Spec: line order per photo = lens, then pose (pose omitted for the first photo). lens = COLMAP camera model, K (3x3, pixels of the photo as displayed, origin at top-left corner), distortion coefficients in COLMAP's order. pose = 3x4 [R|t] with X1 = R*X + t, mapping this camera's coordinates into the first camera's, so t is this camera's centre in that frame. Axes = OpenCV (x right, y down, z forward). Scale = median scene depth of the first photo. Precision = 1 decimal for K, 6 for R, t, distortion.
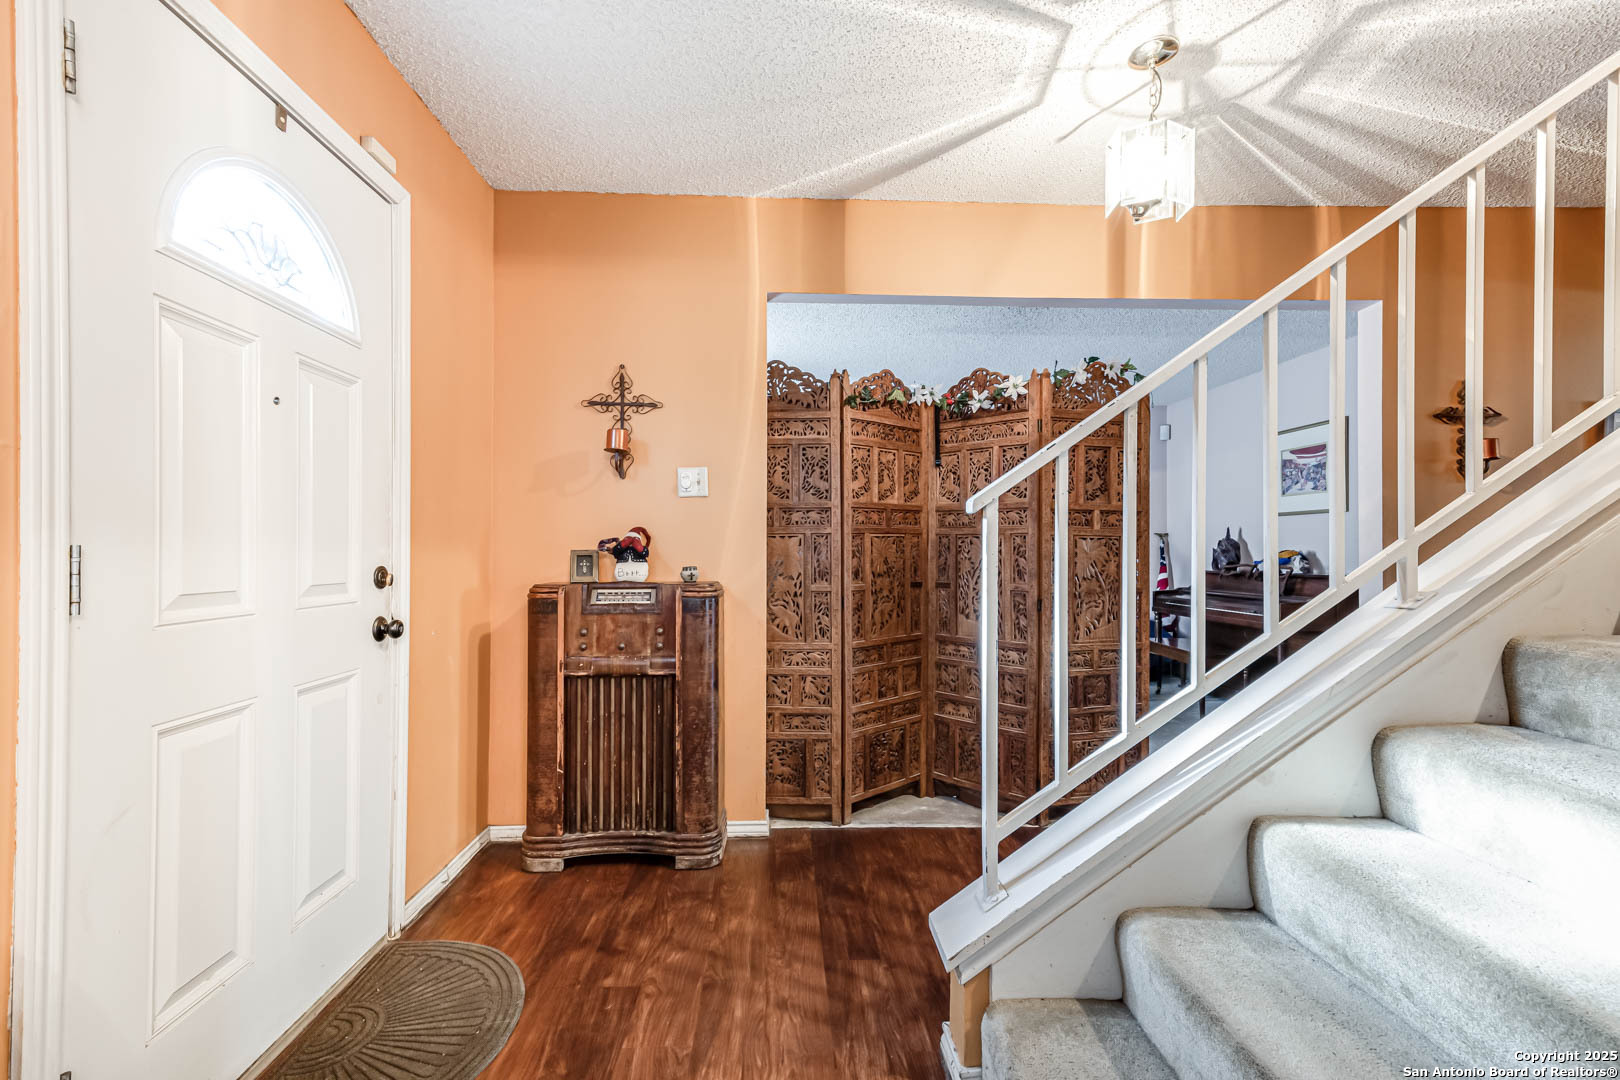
lens RADIAL K [[733.2, 0, 806.5], [0, 733.2, 545.0], [0, 0, 1]] dist [0.017573, -0.000741]
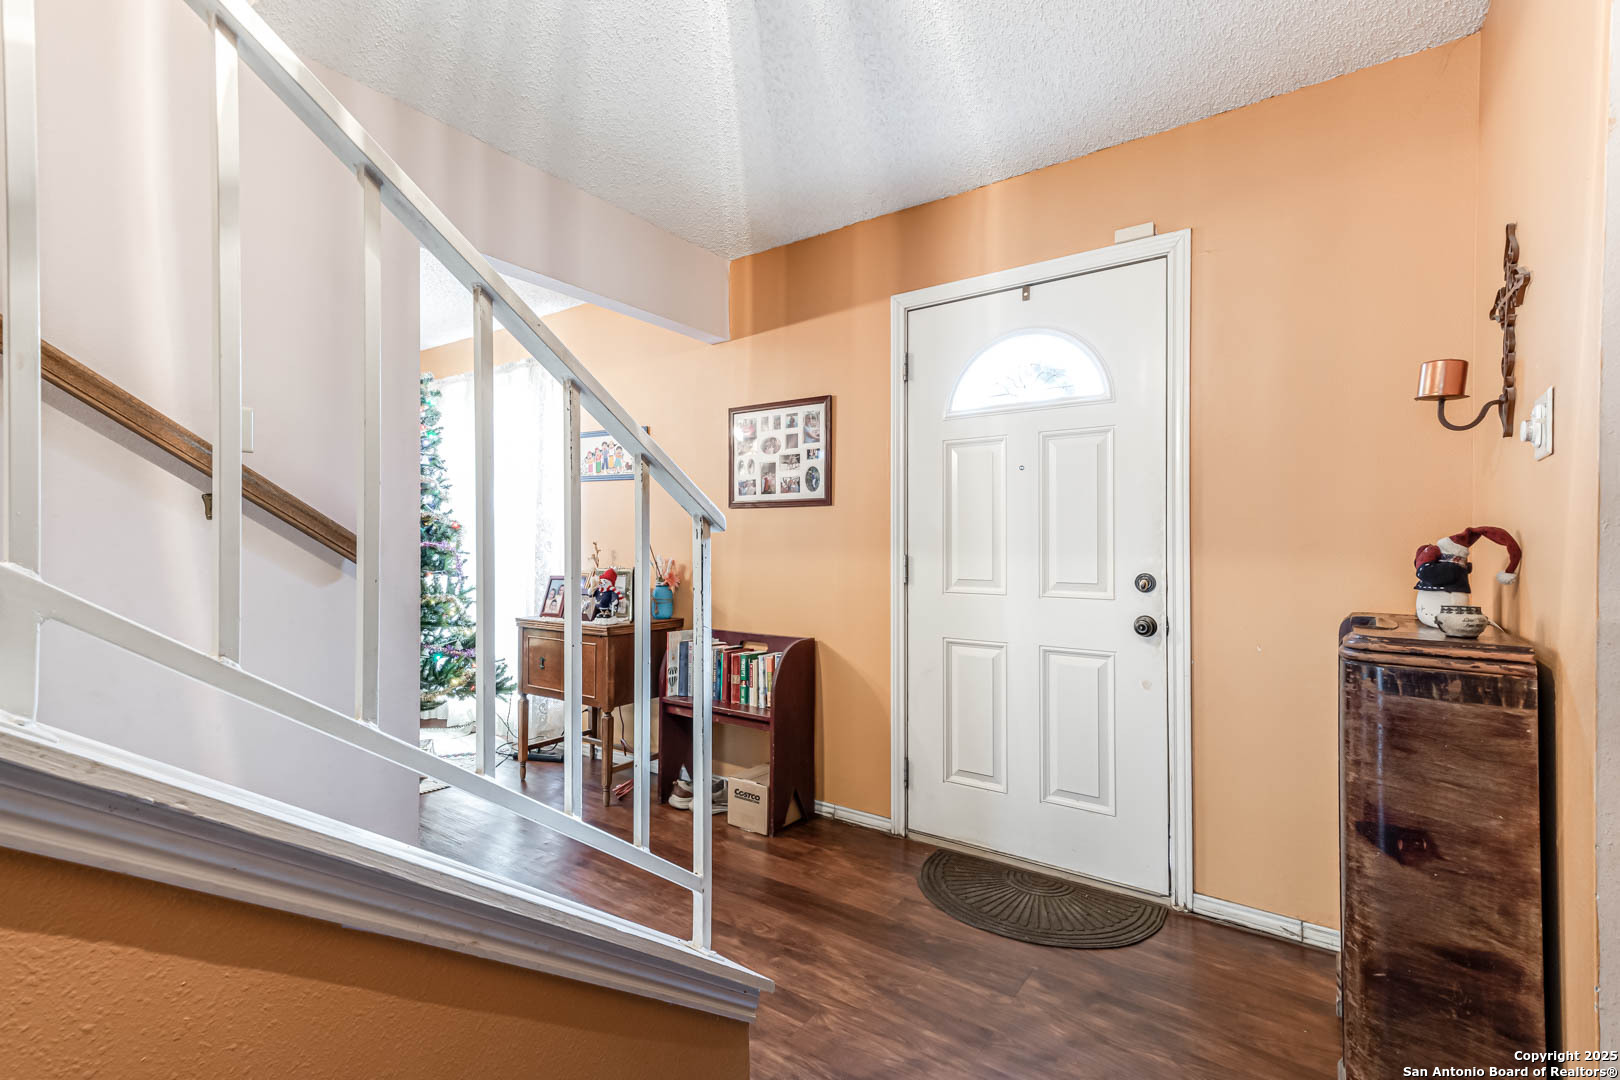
lens RADIAL K [[733.2, 0, 806.5], [0, 733.2, 545.0], [0, 0, 1]] dist [0.017573, -0.000741]
pose [[-0.617182, -0.003385, -0.786813, 0.779007], [0.000875, 0.999987, -0.004989, -0.013440], [0.786820, -0.003768, -0.617171, 1.469120]]
